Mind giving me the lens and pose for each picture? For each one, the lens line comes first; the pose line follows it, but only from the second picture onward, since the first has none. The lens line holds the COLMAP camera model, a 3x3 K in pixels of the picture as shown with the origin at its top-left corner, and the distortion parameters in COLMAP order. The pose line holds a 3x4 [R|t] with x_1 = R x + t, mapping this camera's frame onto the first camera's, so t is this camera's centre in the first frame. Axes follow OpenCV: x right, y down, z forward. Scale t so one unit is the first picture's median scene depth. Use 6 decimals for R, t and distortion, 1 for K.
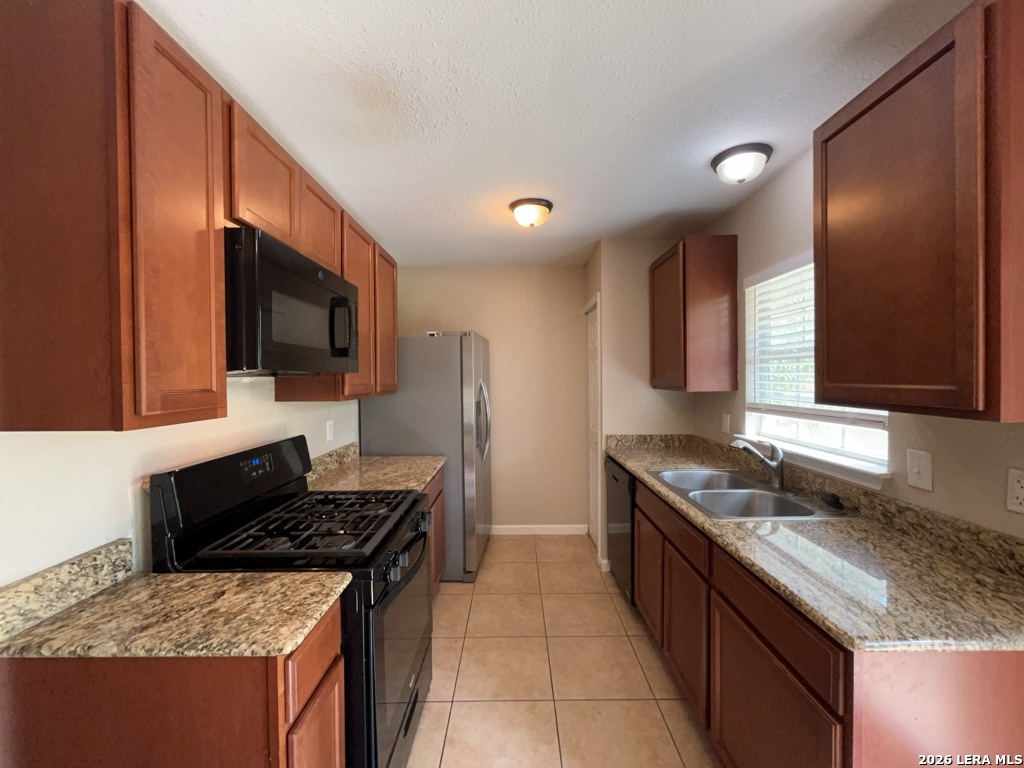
lens RADIAL K [[412.7, 0, 511.5], [0, 412.7, 384.5], [0, 0, 1]] dist [-0.000298, 0.000089]
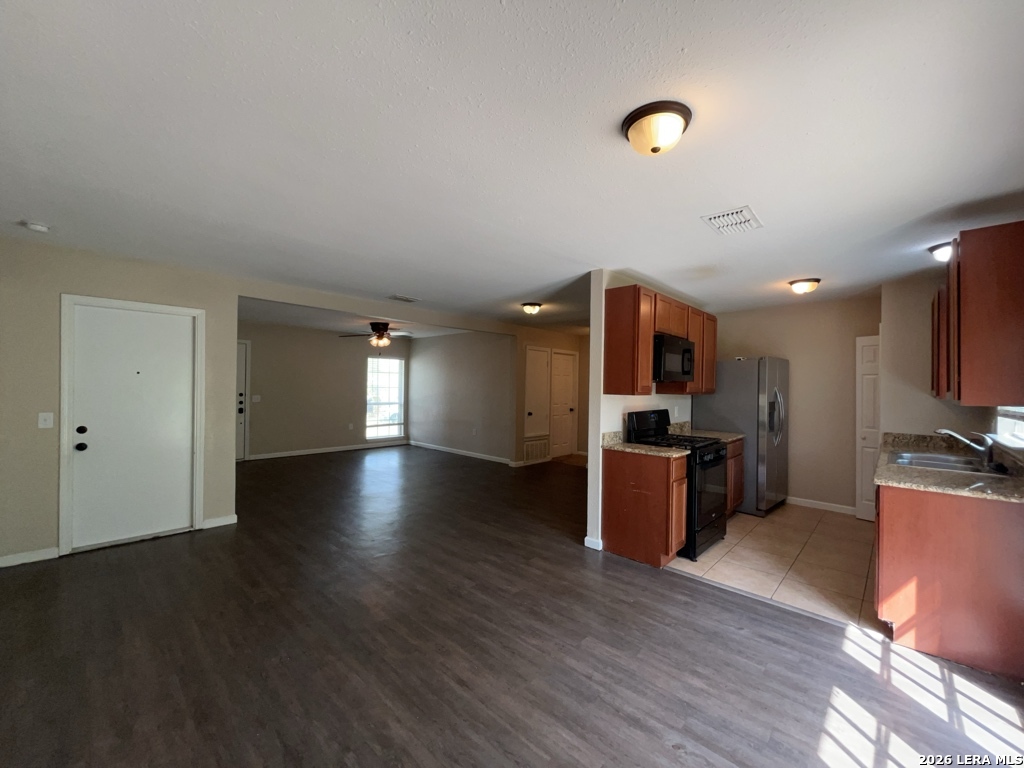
lens RADIAL K [[412.7, 0, 516.6], [0, 412.7, 387.0], [0, 0, 1]] dist [-0.000298, 0.000089]
pose [[0.736113, 0.023970, -0.676434, 0.499067], [-0.035621, 0.999360, -0.003351, 0.047414], [0.675921, 0.026563, 0.736495, -1.484821]]
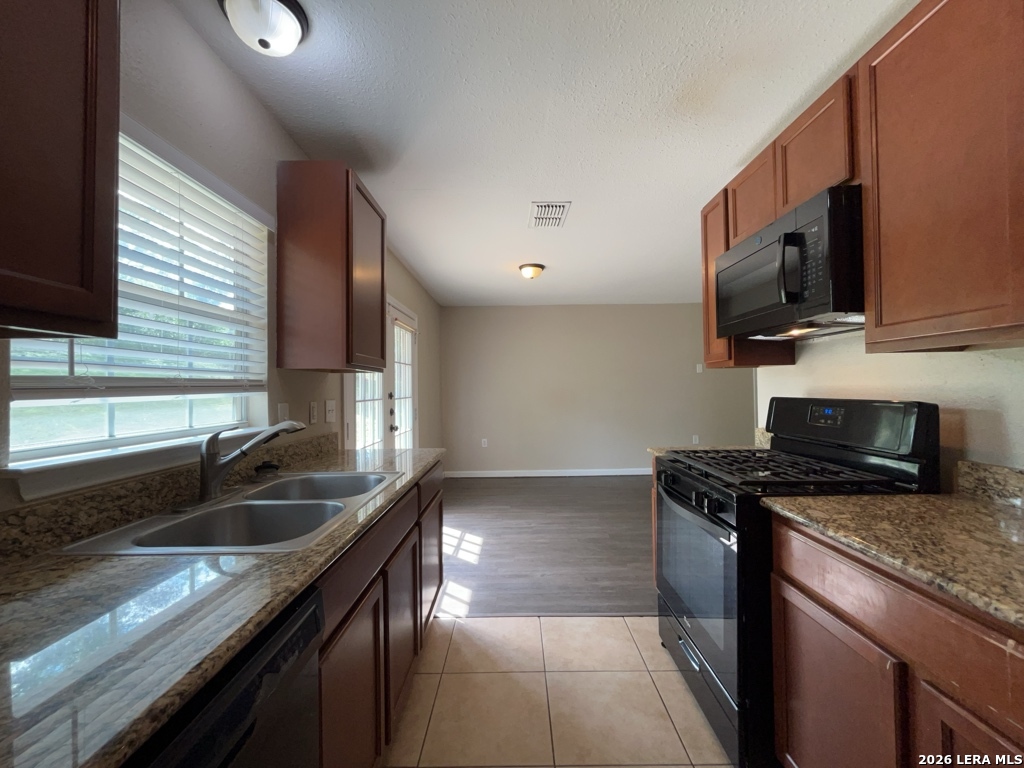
lens RADIAL K [[412.7, 0, 518.9], [0, 412.7, 387.7], [0, 0, 1]] dist [-0.000298, 0.000089]
pose [[-0.999627, 0.023053, -0.014642, 0.194099], [0.022816, 0.999609, 0.016158, 0.091218], [0.015008, 0.015818, -0.999762, 2.061308]]
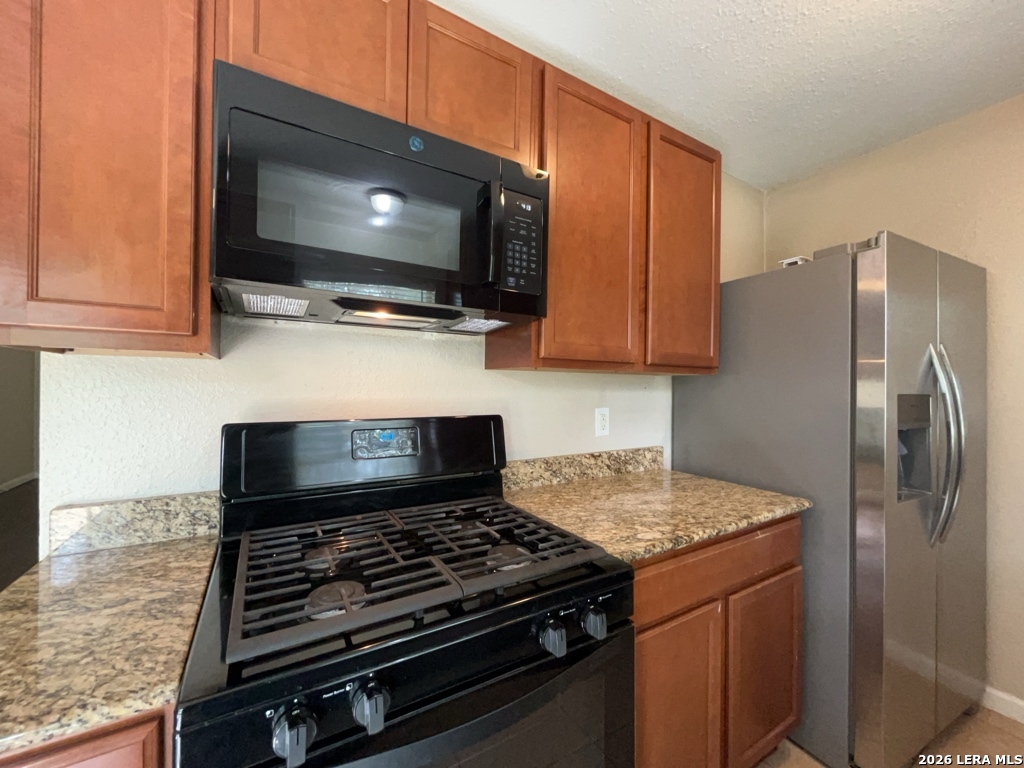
lens RADIAL K [[412.7, 0, 515.2], [0, 412.7, 387.7], [0, 0, 1]] dist [-0.000298, 0.000089]
pose [[0.527395, 0.018336, -0.849422, 0.136957], [-0.031792, 0.999493, 0.001837, 0.090233], [0.849025, 0.026036, 0.527711, 0.801196]]
